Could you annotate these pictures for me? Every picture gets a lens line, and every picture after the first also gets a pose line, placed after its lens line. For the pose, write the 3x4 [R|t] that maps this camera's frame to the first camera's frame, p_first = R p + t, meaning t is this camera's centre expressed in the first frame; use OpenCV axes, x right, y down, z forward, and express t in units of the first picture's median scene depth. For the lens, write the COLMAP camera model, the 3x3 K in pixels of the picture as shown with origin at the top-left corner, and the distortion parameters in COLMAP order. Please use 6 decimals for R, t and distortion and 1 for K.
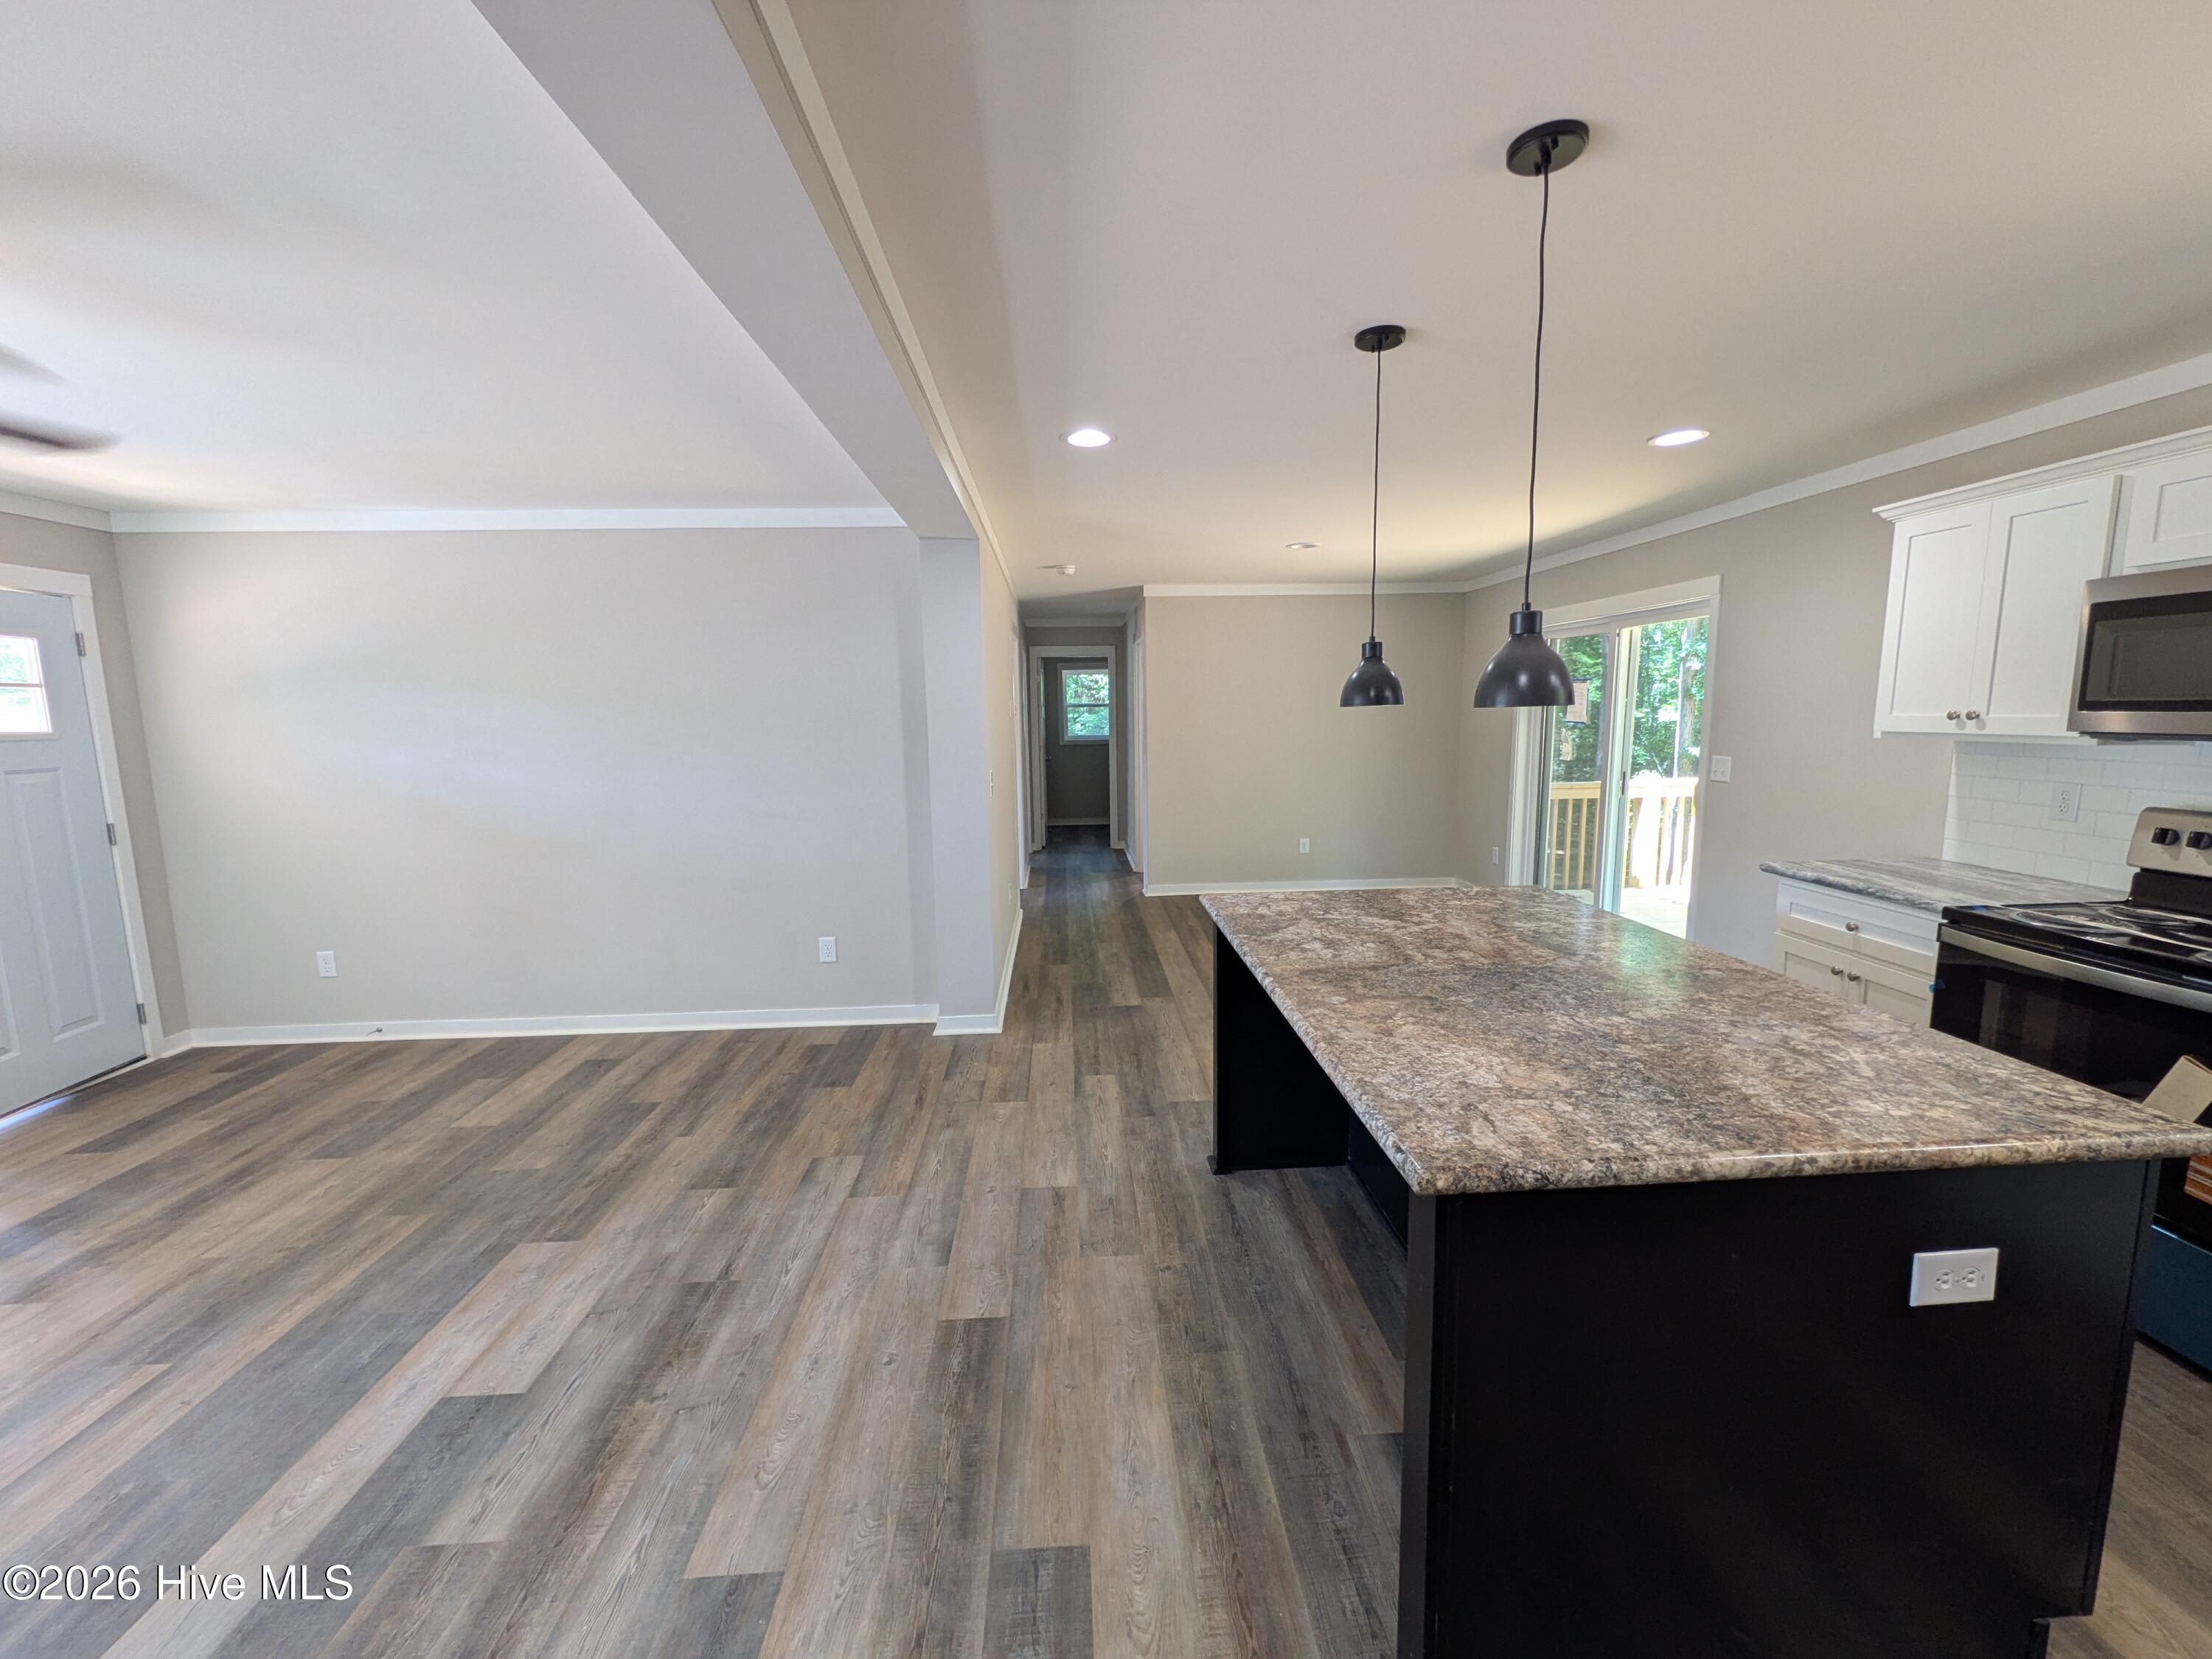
lens RADIAL K [[878.5, 0, 1106.9], [0, 878.5, 829.2], [0, 0, 1]] dist [0.001122, -0.000288]
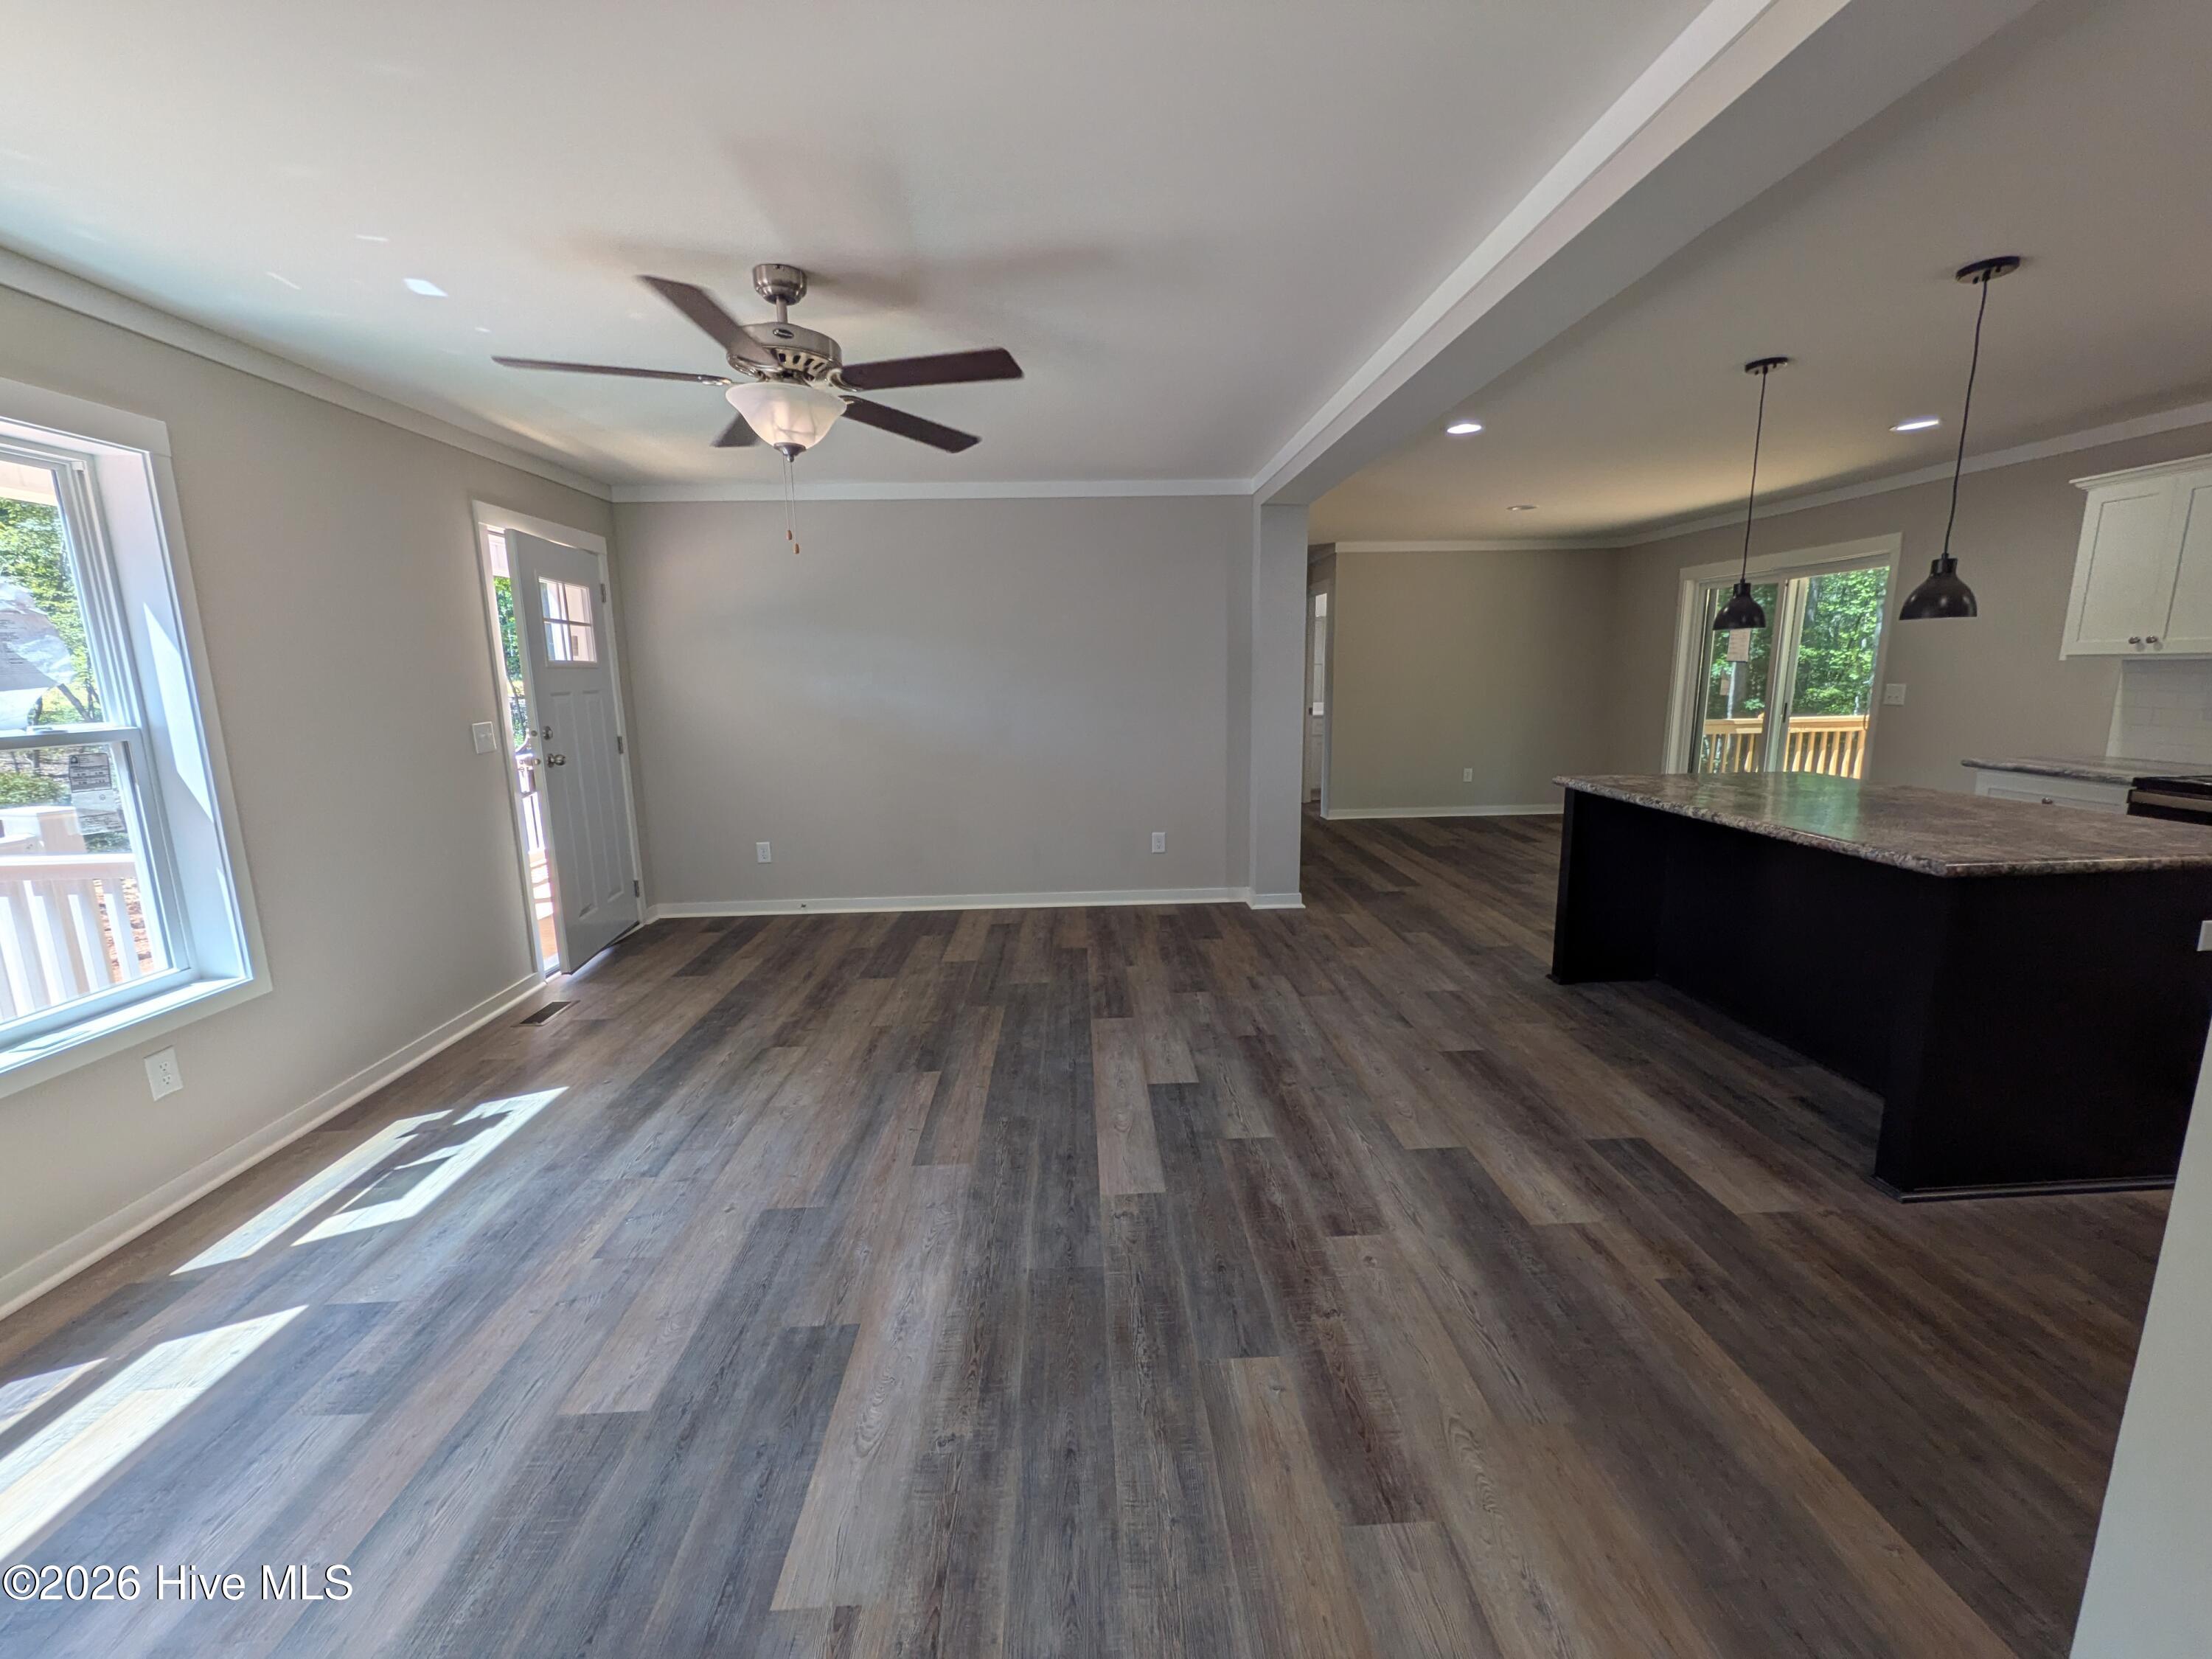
lens RADIAL K [[878.5, 0, 1111.3], [0, 878.5, 825.7], [0, 0, 1]] dist [0.001122, -0.000288]
pose [[0.999920, 0.000834, -0.012636, -0.517846], [-0.000312, 0.999148, 0.041264, 0.088175], [0.012659, -0.041257, 0.999068, -0.326365]]
